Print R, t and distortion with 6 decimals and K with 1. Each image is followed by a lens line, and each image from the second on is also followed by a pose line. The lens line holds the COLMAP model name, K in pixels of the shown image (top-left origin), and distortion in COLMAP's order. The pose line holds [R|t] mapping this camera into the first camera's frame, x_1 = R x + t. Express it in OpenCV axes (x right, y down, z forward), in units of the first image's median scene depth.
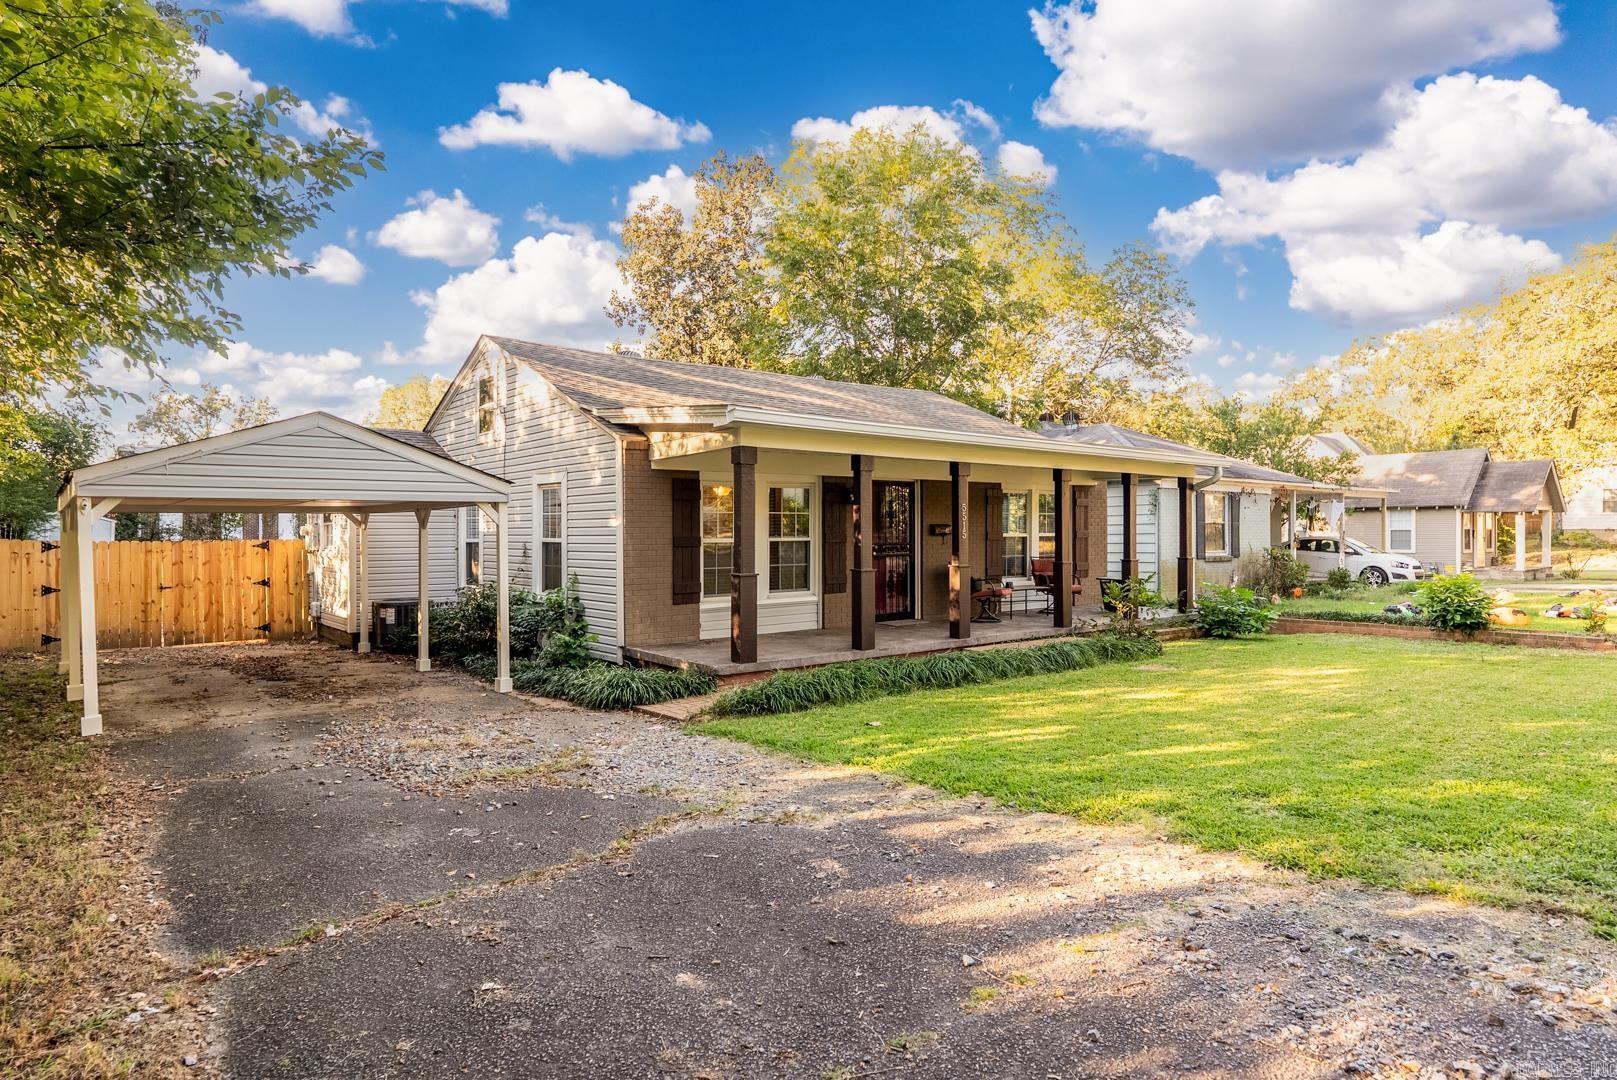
lens RADIAL K [[971.9, 0, 808.1], [0, 971.9, 539.4], [0, 0, 1]] dist [-0.000001, -0.000062]
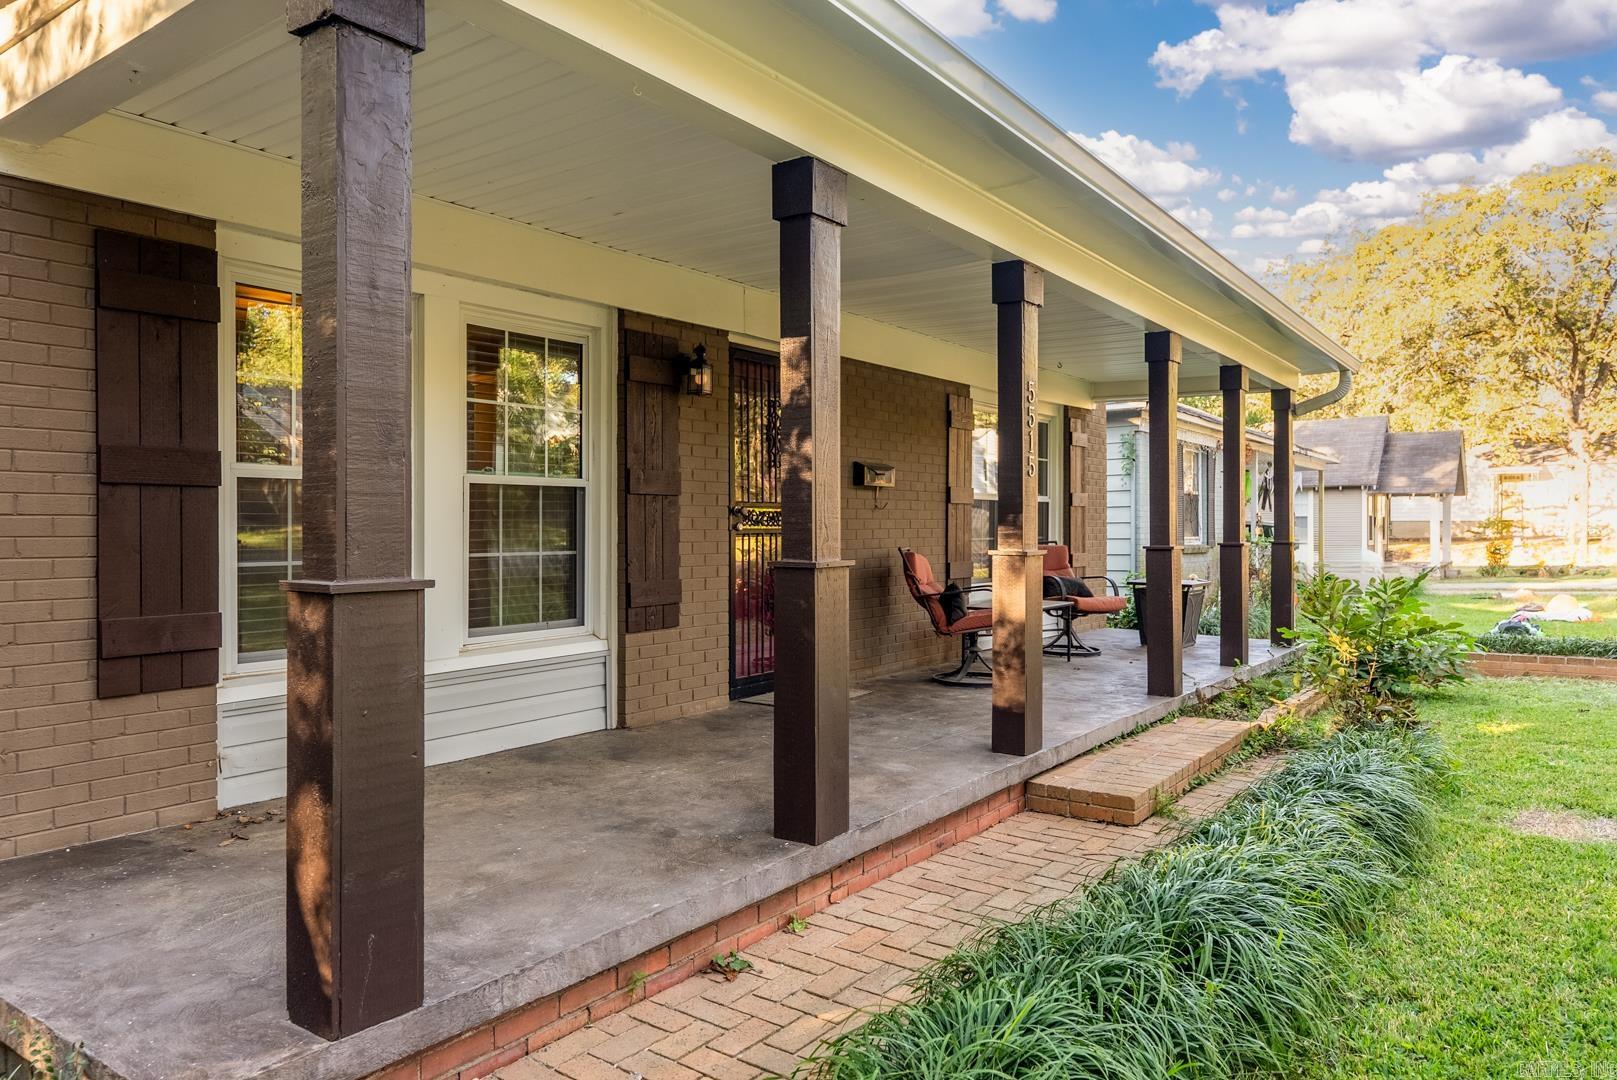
lens RADIAL K [[1074.4, 0, 808.7], [0, 1074.4, 530.6], [0, 0, 1]] dist [0.003441, -0.000263]
pose [[0.958465, 0.002867, 0.285196, -0.031884], [-0.000074, 0.999952, -0.009804, 0.021537], [-0.285211, 0.009376, 0.958419, 0.597713]]
